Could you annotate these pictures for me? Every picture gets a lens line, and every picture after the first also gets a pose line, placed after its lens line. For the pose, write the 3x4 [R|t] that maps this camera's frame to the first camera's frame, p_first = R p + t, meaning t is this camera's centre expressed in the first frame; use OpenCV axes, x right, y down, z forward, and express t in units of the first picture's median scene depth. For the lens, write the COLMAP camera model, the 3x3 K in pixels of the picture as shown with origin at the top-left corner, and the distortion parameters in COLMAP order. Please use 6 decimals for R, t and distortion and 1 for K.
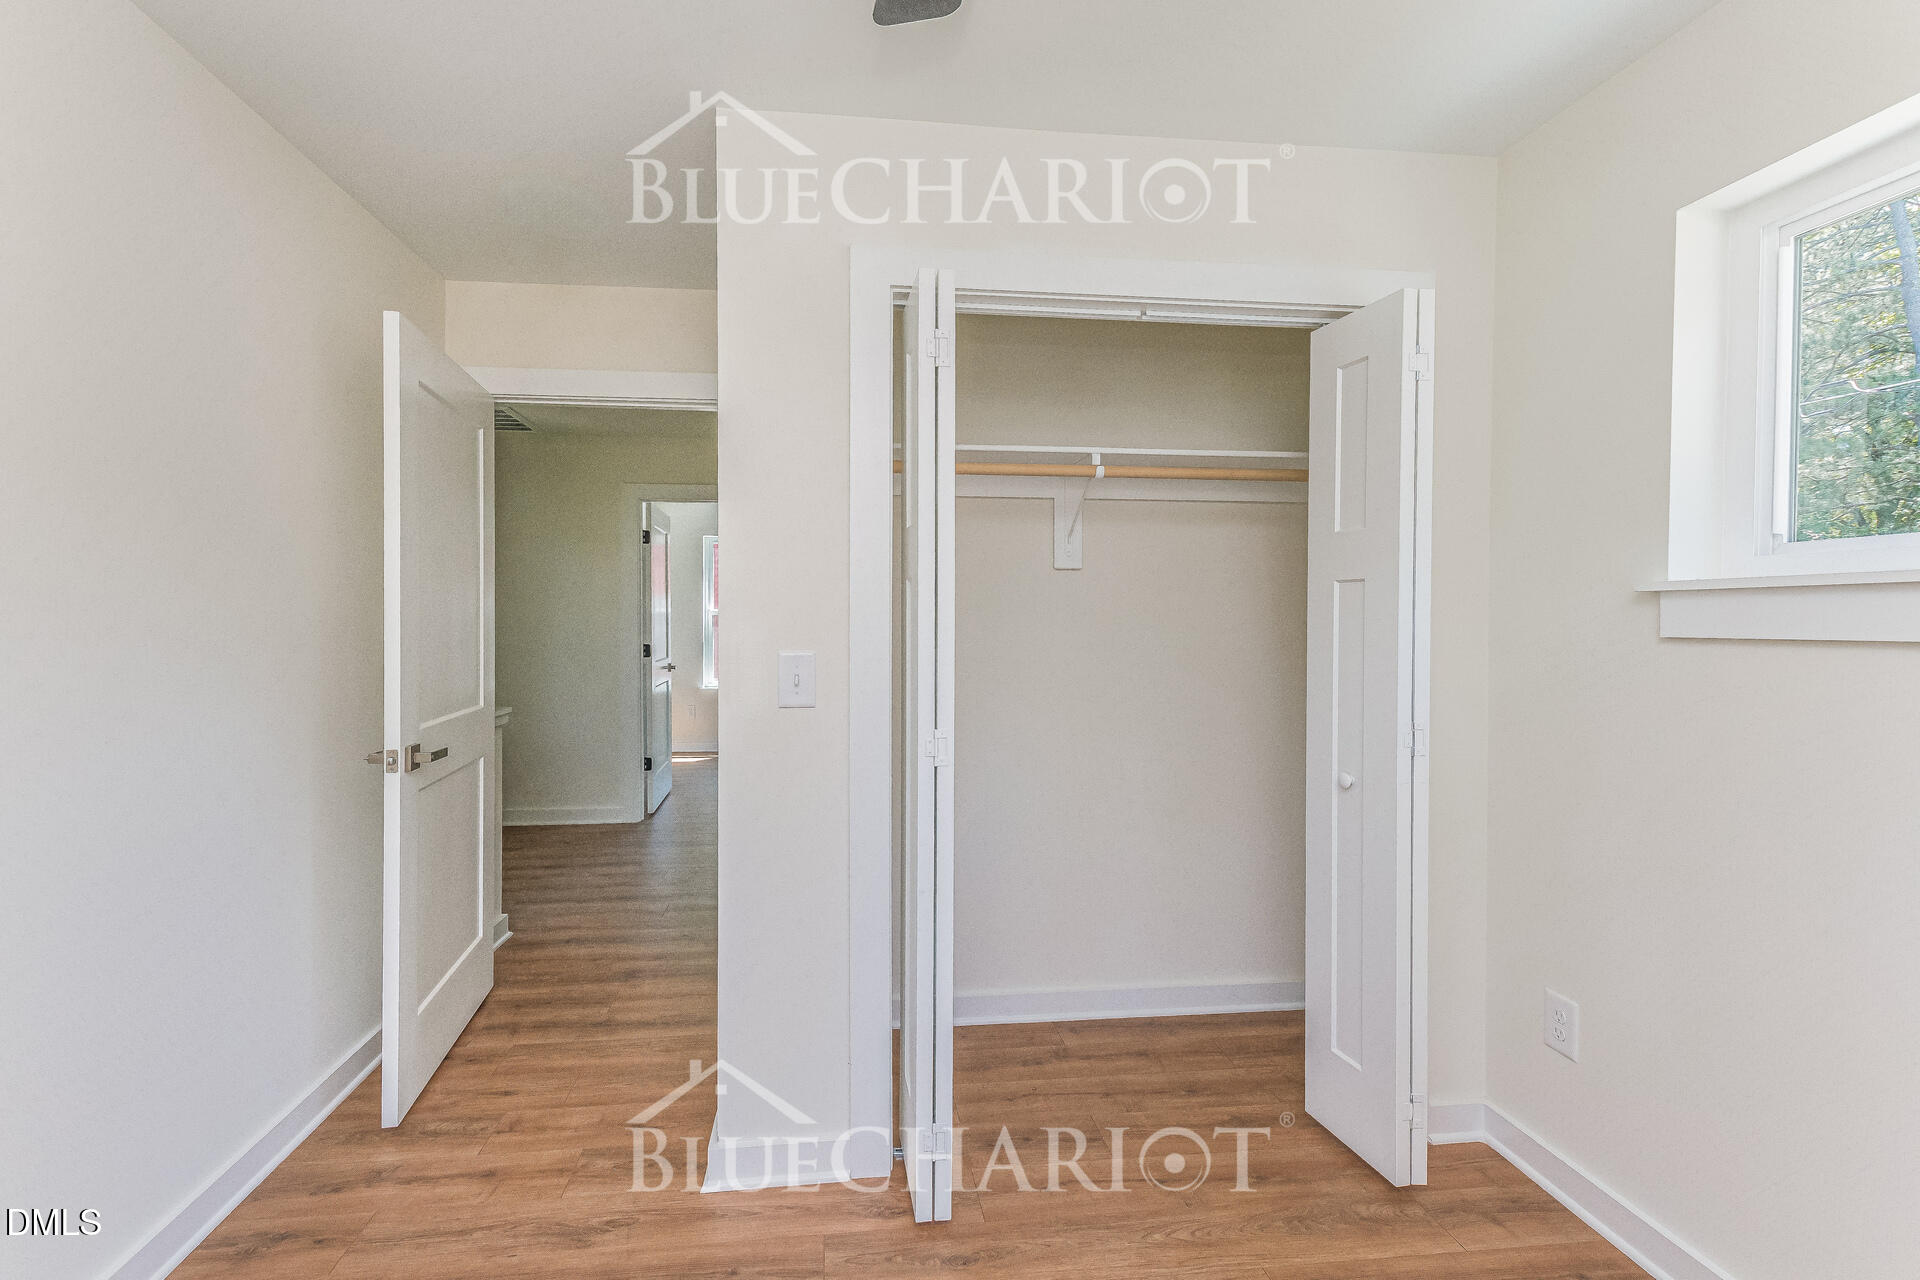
lens RADIAL K [[838.7, 0, 954.4], [0, 838.7, 632.4], [0, 0, 1]] dist [-0.000676, 0.000195]
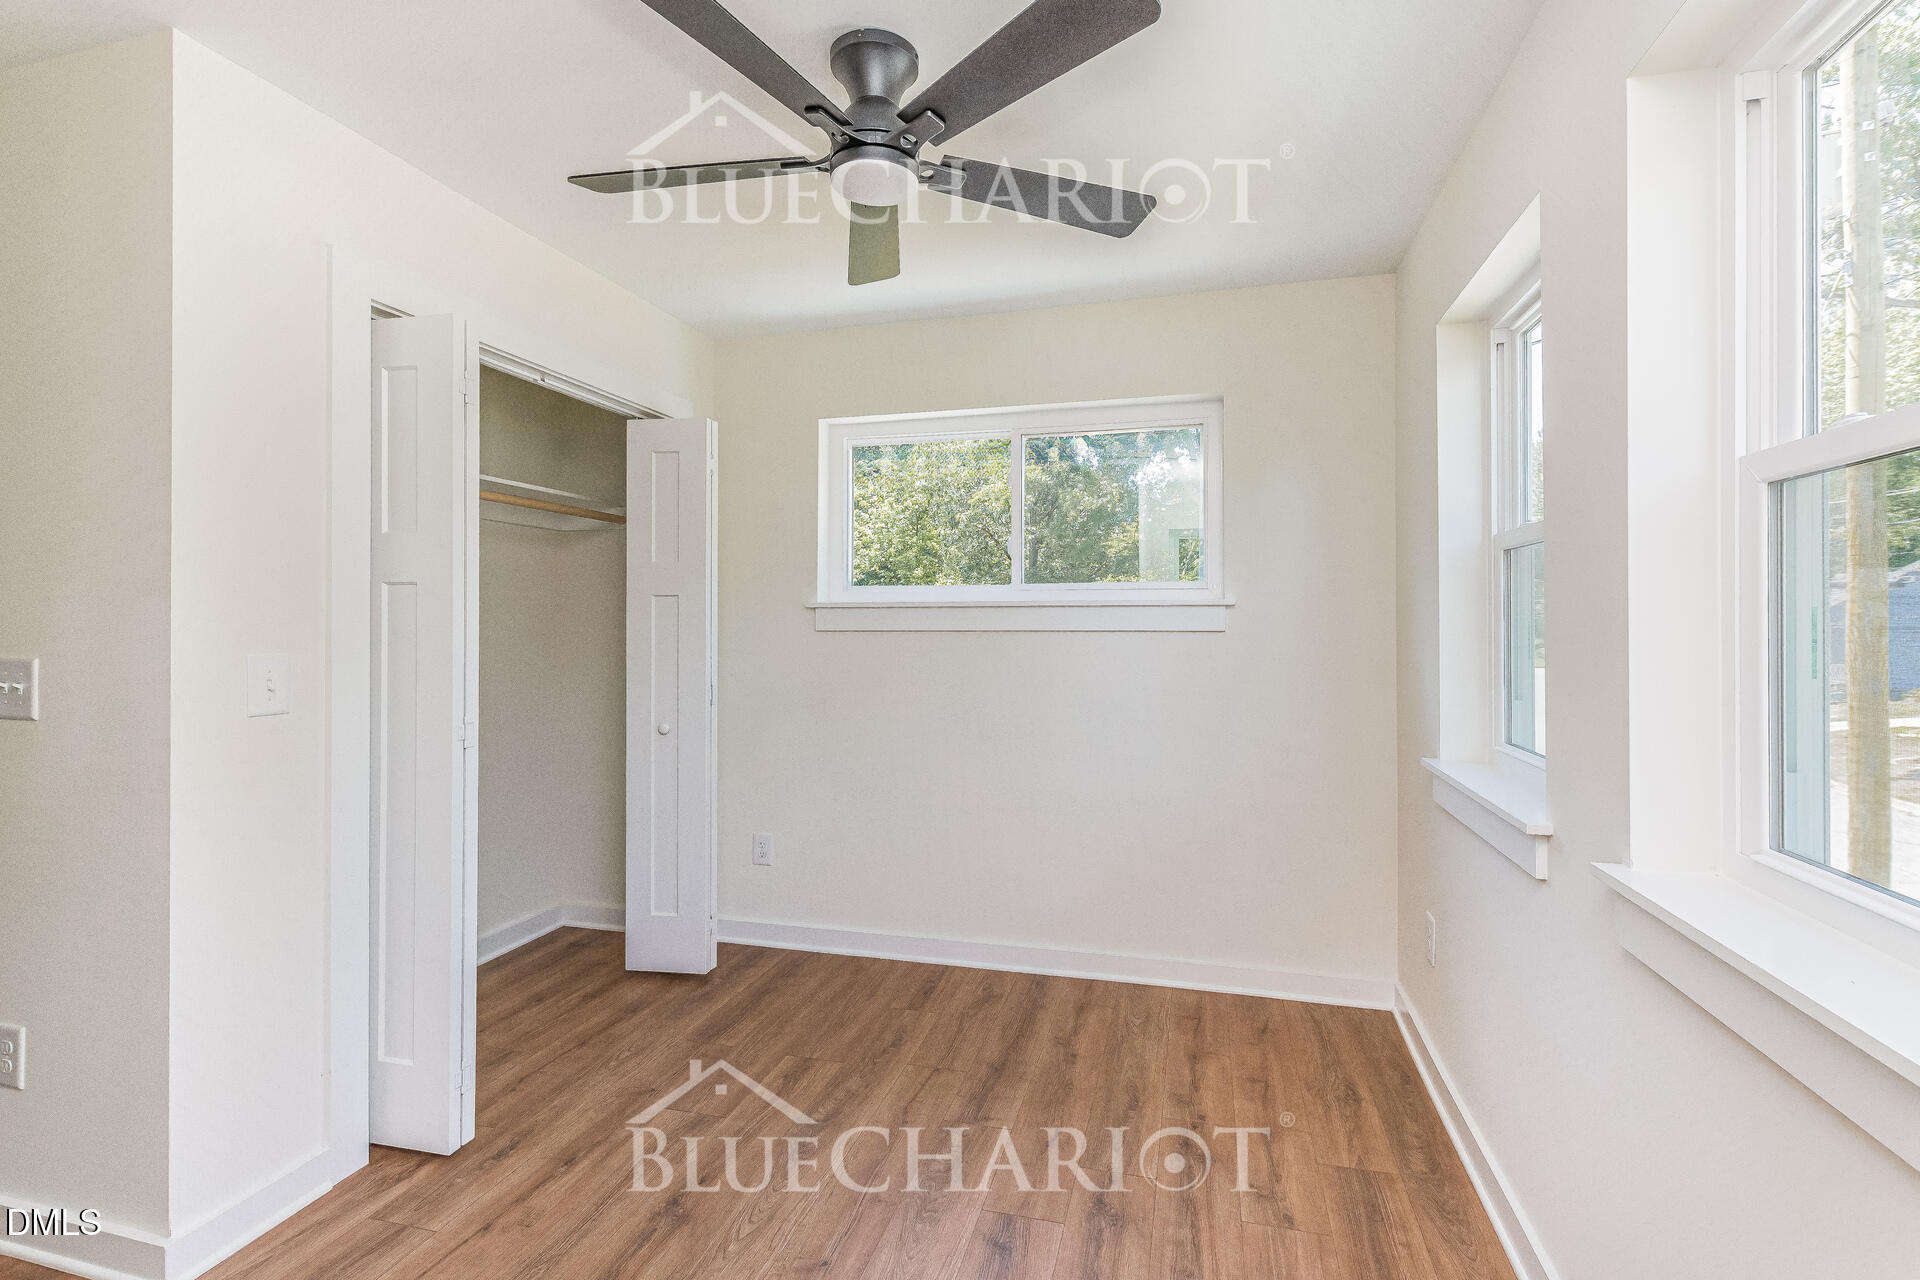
lens RADIAL K [[875.9, 0, 956.3], [0, 875.9, 658.1], [0, 0, 1]] dist [0.077984, -0.021297]
pose [[0.377437, -0.038373, 0.925240, -0.844003], [0.014592, 0.999263, 0.035491, 0.000051], [-0.925920, 0.000106, 0.377719, -0.091813]]
